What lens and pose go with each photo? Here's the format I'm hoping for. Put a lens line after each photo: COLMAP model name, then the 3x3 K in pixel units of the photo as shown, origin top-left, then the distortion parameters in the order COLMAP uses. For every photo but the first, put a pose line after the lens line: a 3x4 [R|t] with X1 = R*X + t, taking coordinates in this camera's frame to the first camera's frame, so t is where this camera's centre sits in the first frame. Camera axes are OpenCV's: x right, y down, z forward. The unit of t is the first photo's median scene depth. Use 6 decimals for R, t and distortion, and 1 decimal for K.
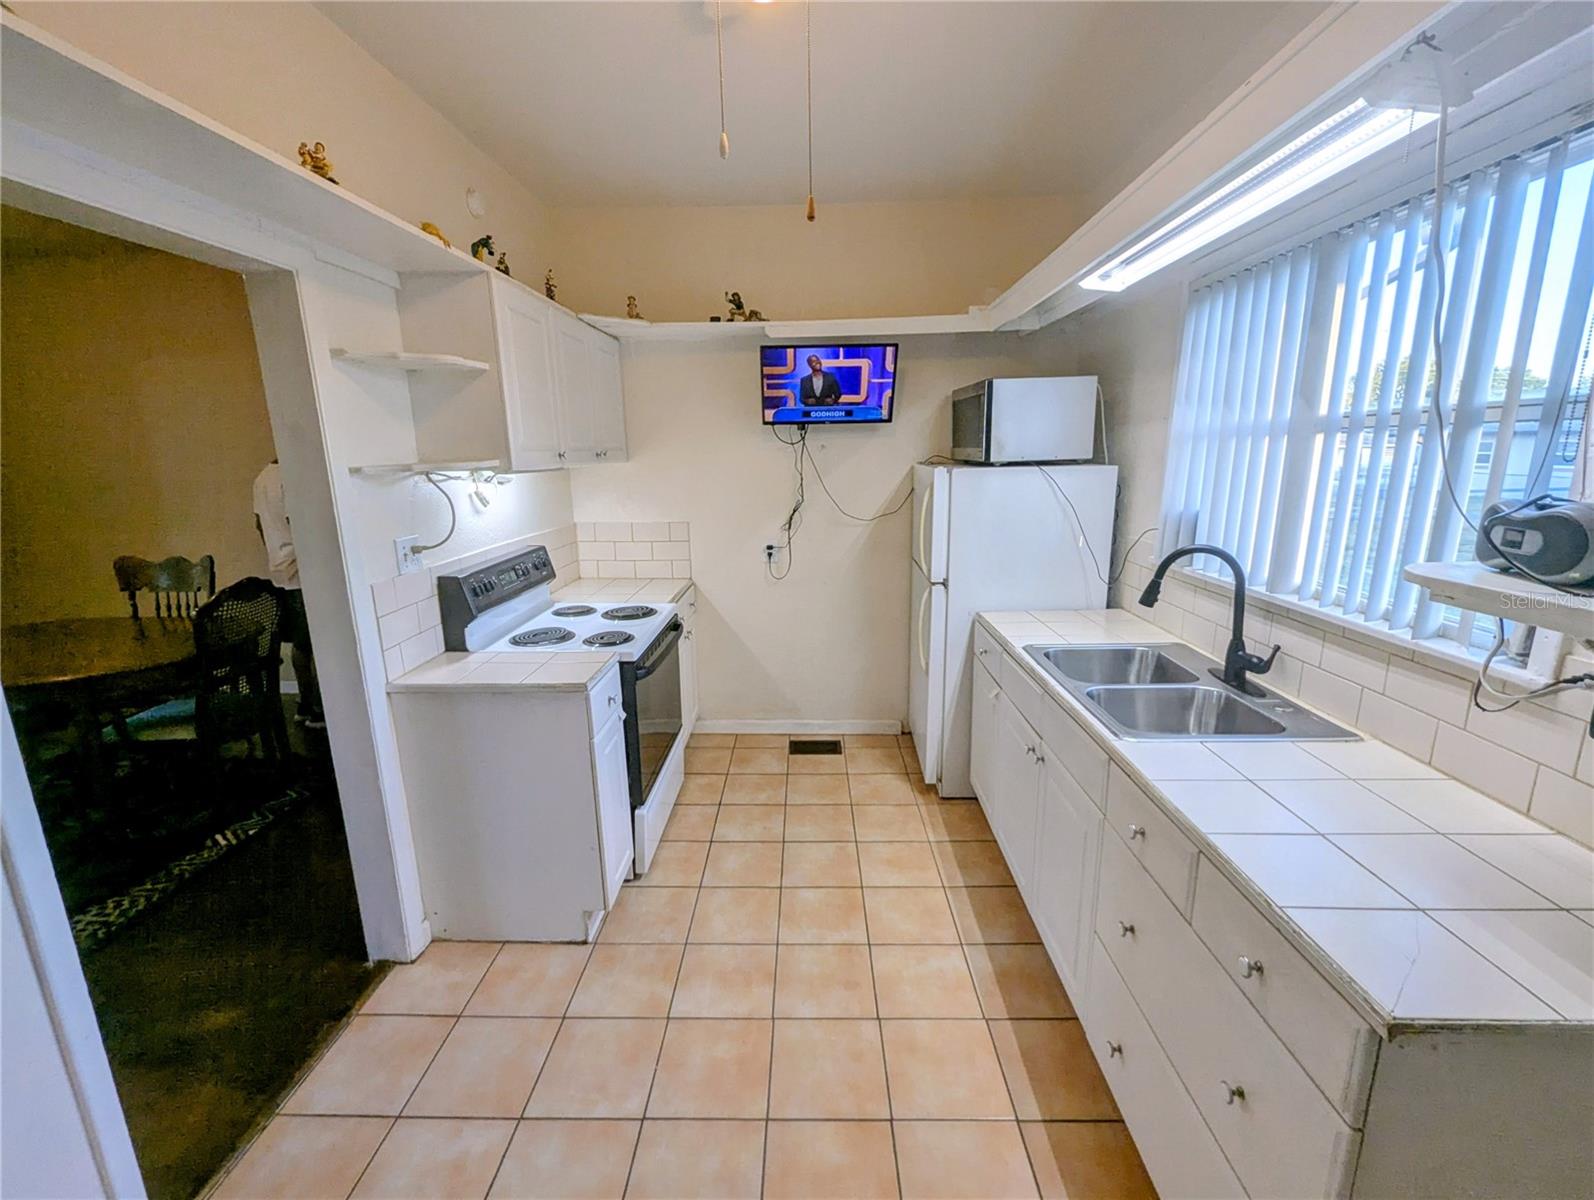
lens RADIAL K [[668.1, 0, 796.9], [0, 668.1, 602.2], [0, 0, 1]] dist [0.001415, 0.000172]
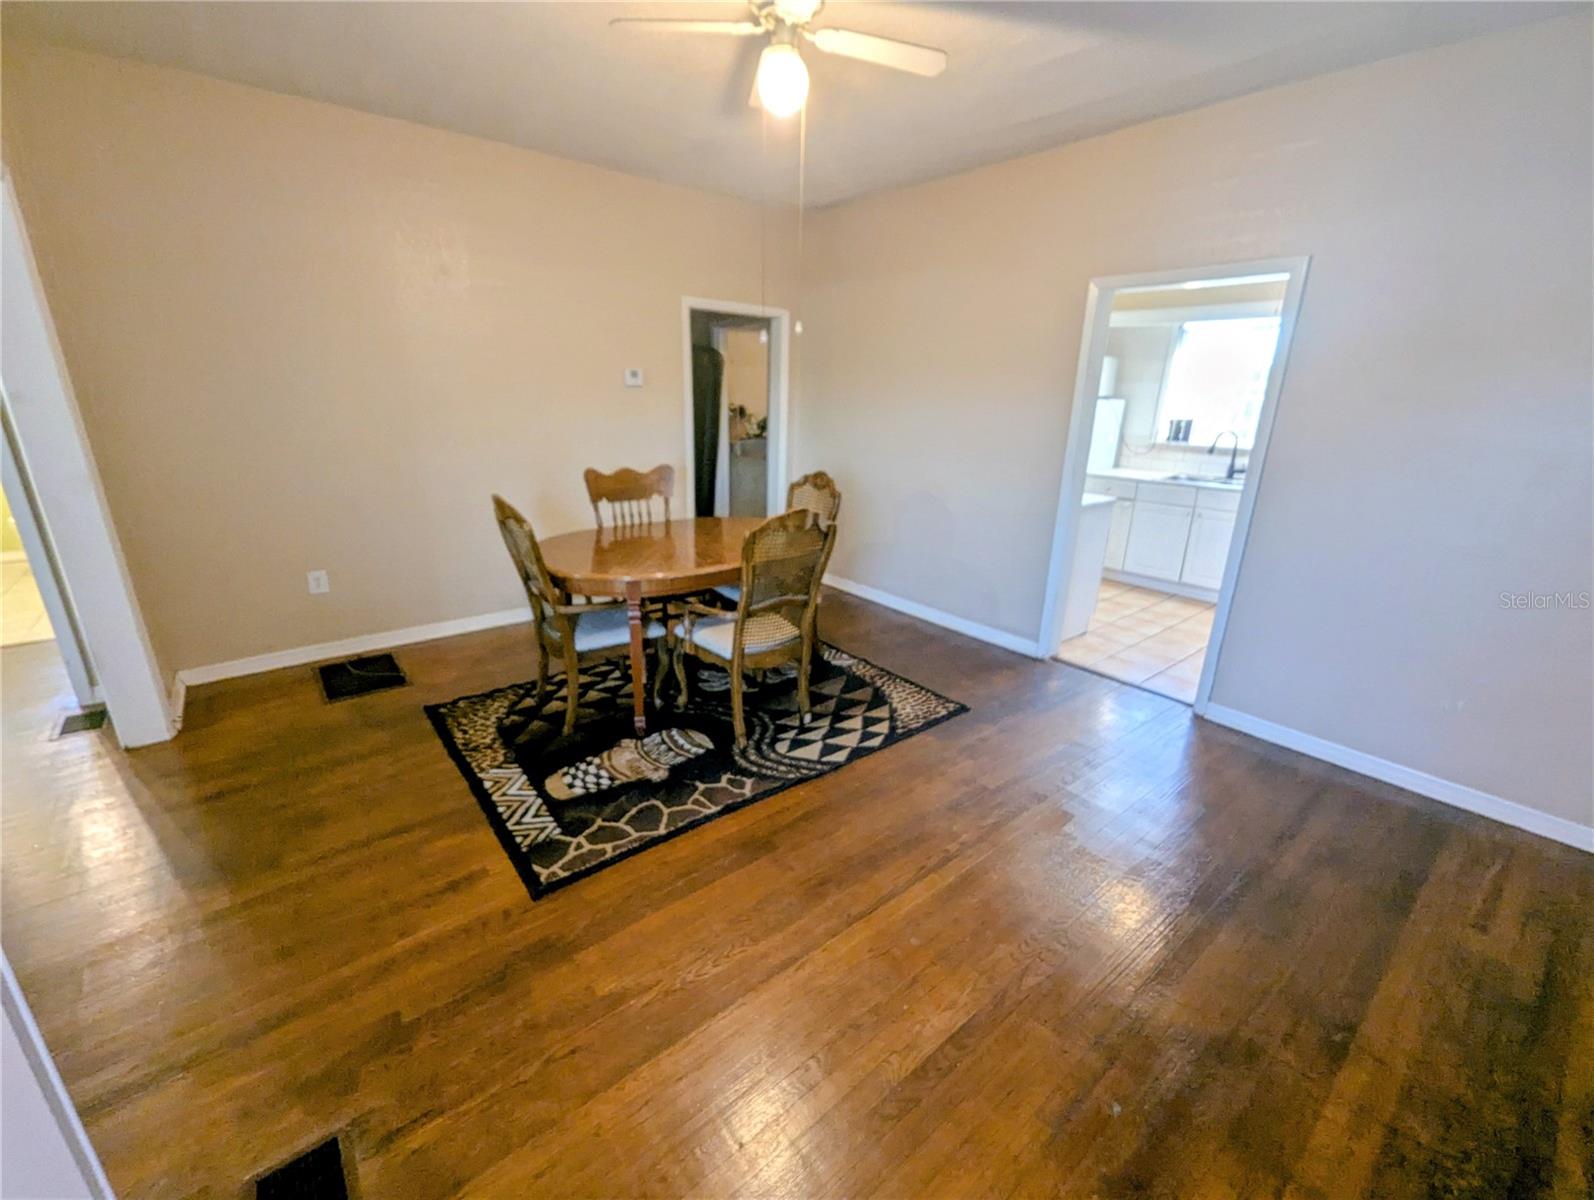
lens RADIAL K [[658.9, 0, 813.6], [0, 658.9, 598.8], [0, 0, 1]] dist [-0.001626, -0.000062]
pose [[0.753933, -0.169218, 0.634783, -1.915326], [0.108366, 0.985054, 0.133886, 0.032503], [-0.647952, -0.032152, 0.761002, 0.007299]]
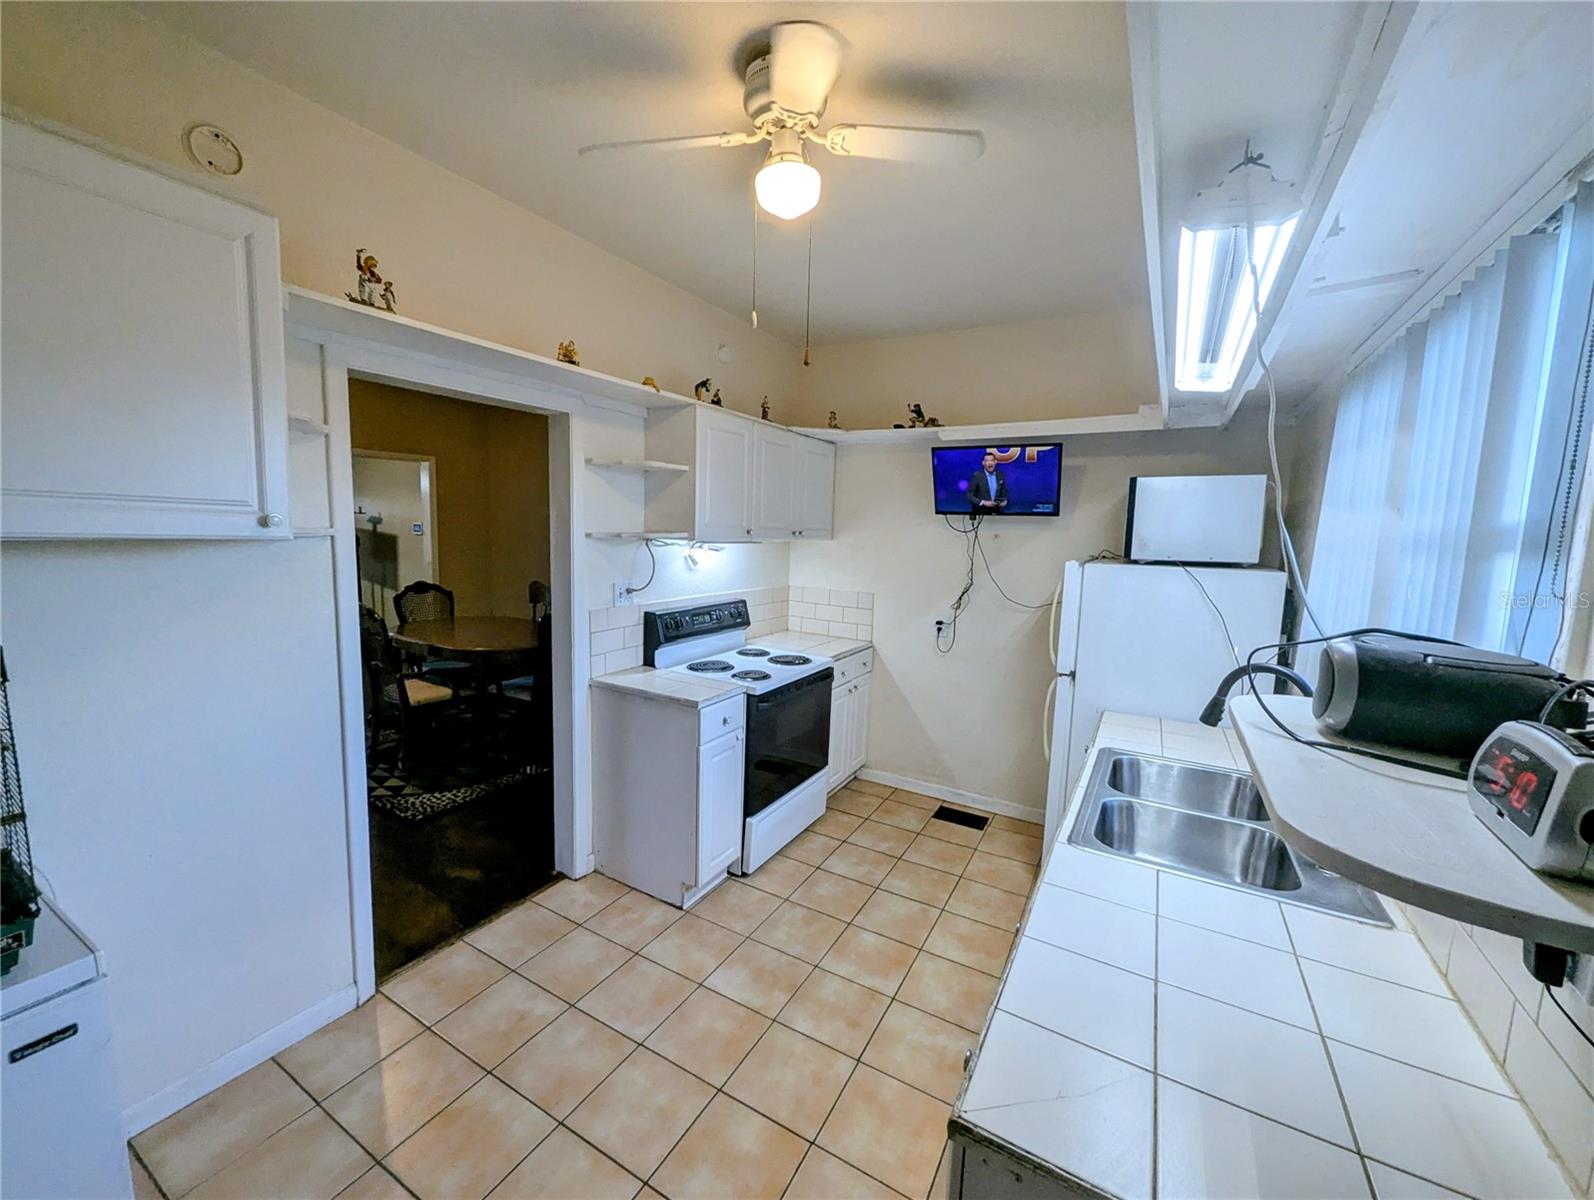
lens RADIAL K [[617.6, 0, 804.2], [0, 617.6, 601.1], [0, 0, 1]] dist [0.000037, -0.000086]
pose [[0.881991, 0.098582, -0.460841, 0.324811], [-0.148955, 0.986060, -0.074146, -0.011872], [0.447107, 0.134040, 0.884380, -0.008478]]
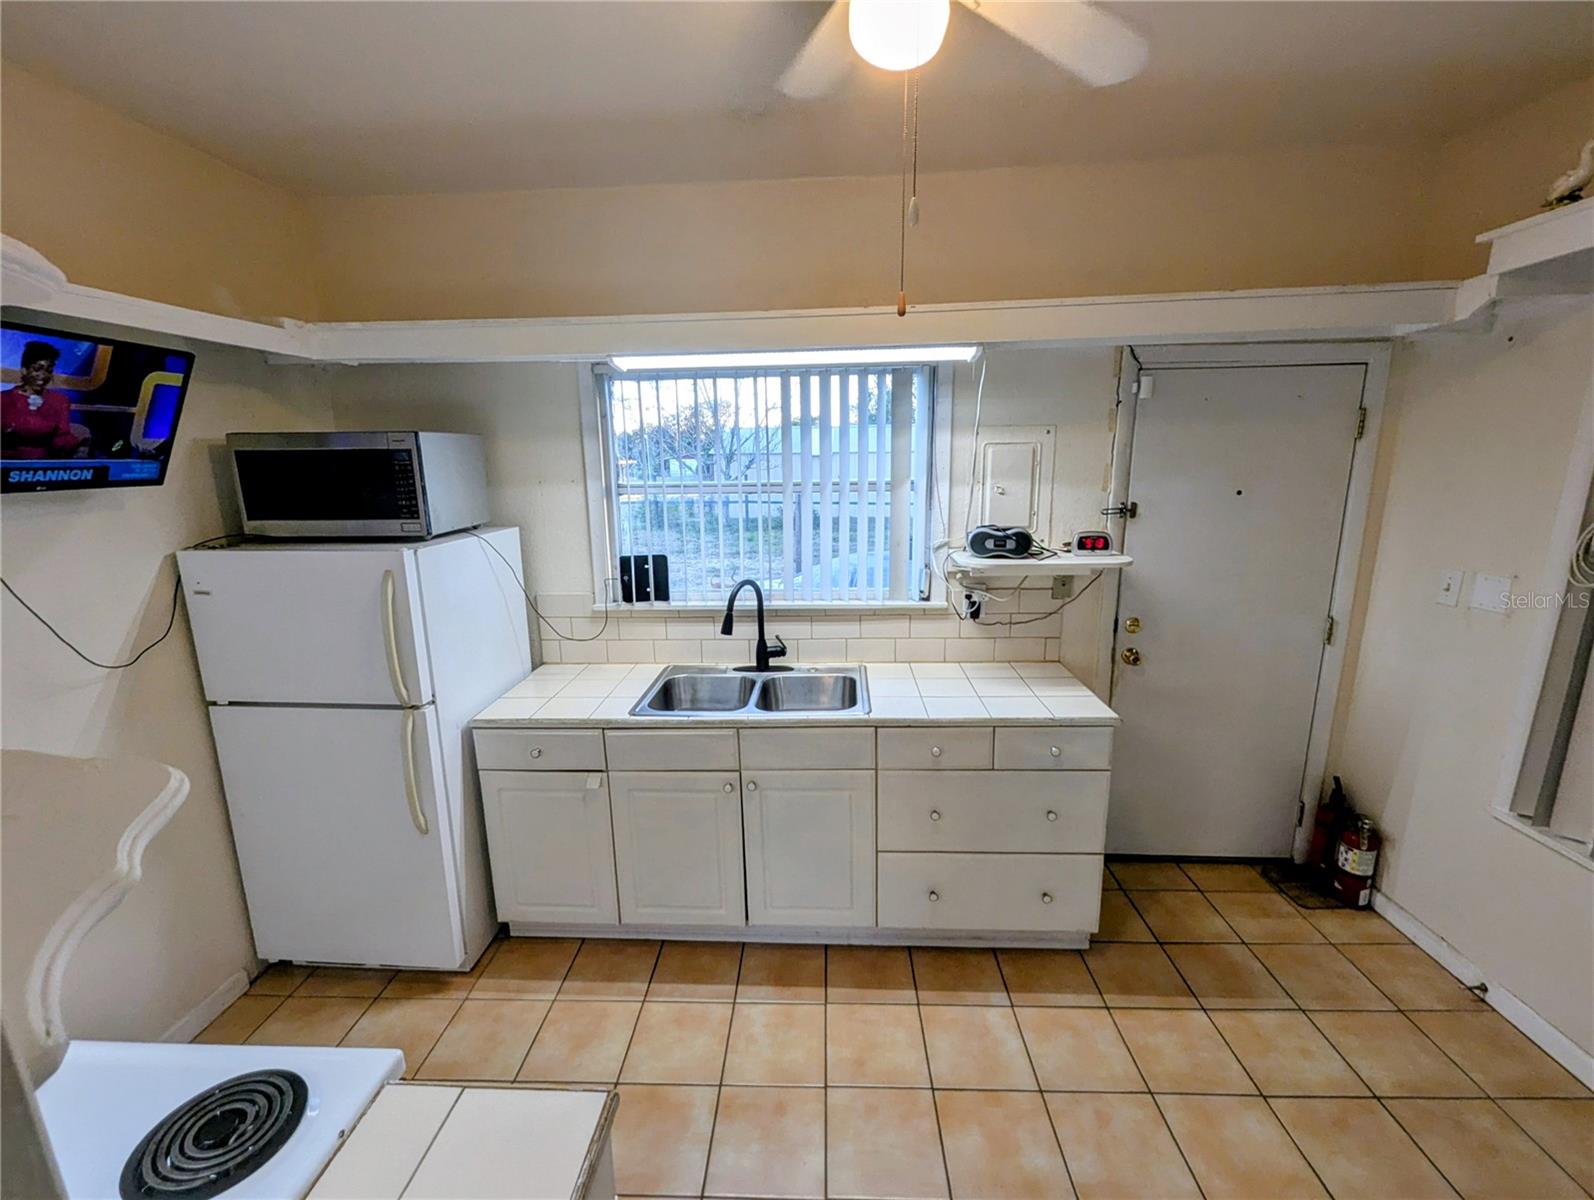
lens RADIAL K [[668.1, 0, 796.9], [0, 668.1, 602.2], [0, 0, 1]] dist [0.001415, 0.000172]
pose [[0.026649, -0.186389, 0.982115, -0.546775], [0.238523, 0.955272, 0.174822, -0.190694], [-0.970771, 0.229598, 0.069915, 0.610391]]
